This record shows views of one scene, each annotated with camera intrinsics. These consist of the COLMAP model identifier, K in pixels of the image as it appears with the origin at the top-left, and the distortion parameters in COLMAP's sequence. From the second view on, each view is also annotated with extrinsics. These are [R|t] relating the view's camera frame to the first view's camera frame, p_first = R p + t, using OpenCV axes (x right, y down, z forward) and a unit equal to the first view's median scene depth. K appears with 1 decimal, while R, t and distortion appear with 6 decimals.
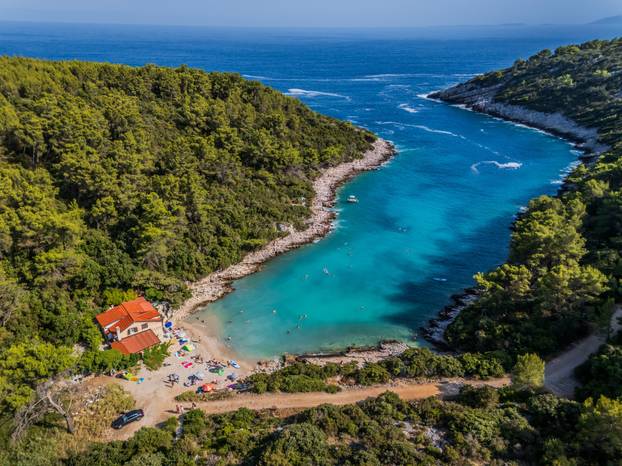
lens RADIAL K [[454.2, 0, 311.0], [0, 454.2, 233.0], [0, 0, 1]] dist [0.106908, -0.055817]
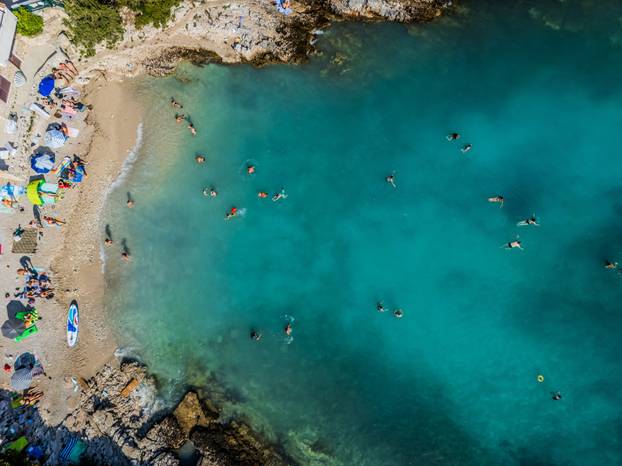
lens RADIAL K [[454.2, 0, 311.0], [0, 454.2, 233.0], [0, 0, 1]] dist [0.106908, -0.055817]
pose [[0.689490, 0.709378, -0.146245, -0.016535], [-0.284789, 0.451170, 0.845778, -0.089849], [0.665957, -0.541506, 0.513100, 0.618239]]
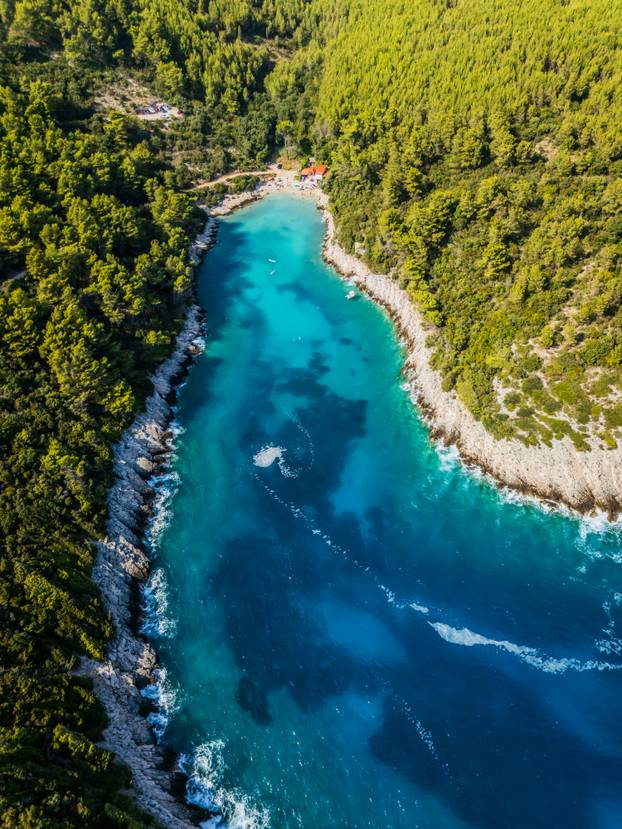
lens RADIAL K [[605.3, 0, 307.8], [0, 605.3, 413.8], [0, 0, 1]] dist [0.106908, -0.055817]
pose [[-0.790260, 0.426393, -0.440089, 1.081287], [-0.253059, 0.426998, 0.868121, -1.373812], [0.558078, 0.797410, -0.229537, 1.818461]]
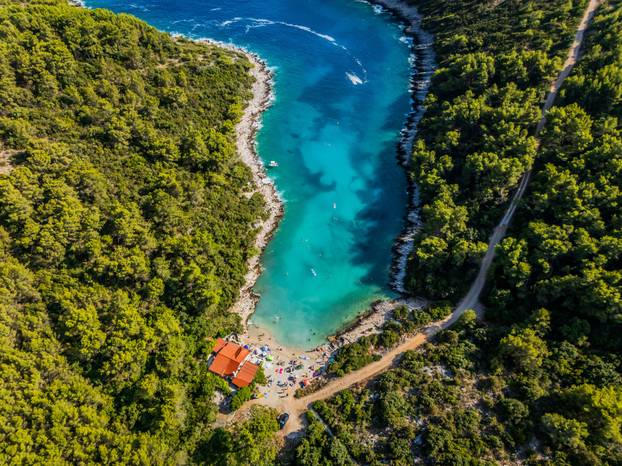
lens RADIAL K [[454.2, 0, 311.0], [0, 454.2, 233.0], [0, 0, 1]] dist [0.106908, -0.055817]
pose [[0.895605, -0.336482, 0.290982, -0.298651], [0.191083, 0.881683, 0.431420, -0.505960], [-0.401719, -0.330780, 0.853936, -0.154917]]
